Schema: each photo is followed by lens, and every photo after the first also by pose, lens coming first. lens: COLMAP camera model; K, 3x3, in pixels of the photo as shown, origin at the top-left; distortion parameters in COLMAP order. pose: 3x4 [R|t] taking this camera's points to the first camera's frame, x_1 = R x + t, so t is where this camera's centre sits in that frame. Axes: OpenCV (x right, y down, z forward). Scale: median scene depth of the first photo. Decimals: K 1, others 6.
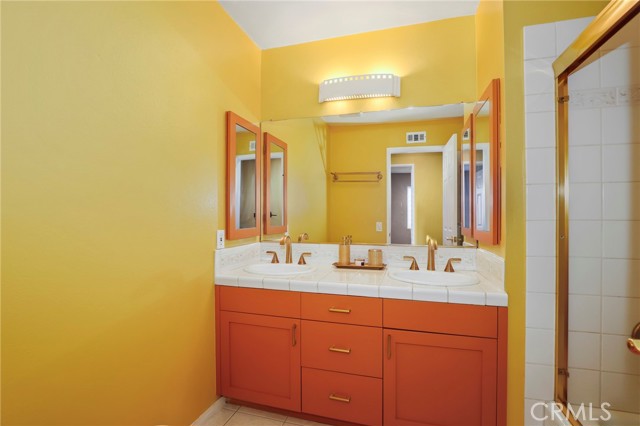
lens RADIAL K [[292.9, 0, 322.9], [0, 292.9, 213.0], [0, 0, 1]] dist [-0.017935, -0.000638]
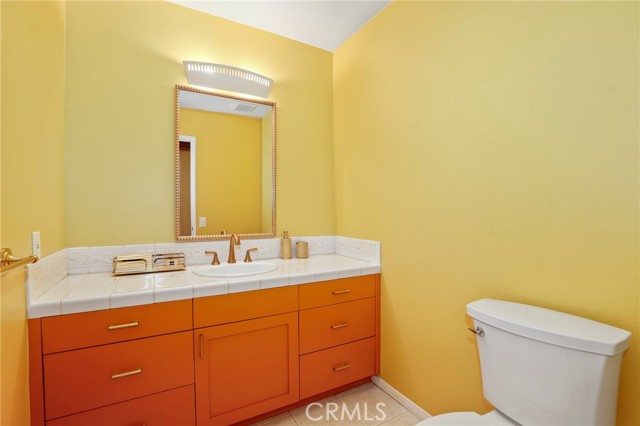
lens RADIAL K [[292.9, 0, 316.1], [0, 292.9, 215.5], [0, 0, 1]] dist [-0.017935, -0.000638]
pose [[0.713277, -0.013052, 0.700761, -0.359645], [-0.004742, 0.999714, 0.023446, 0.003274], [-0.700866, -0.020046, 0.713011, 0.116742]]
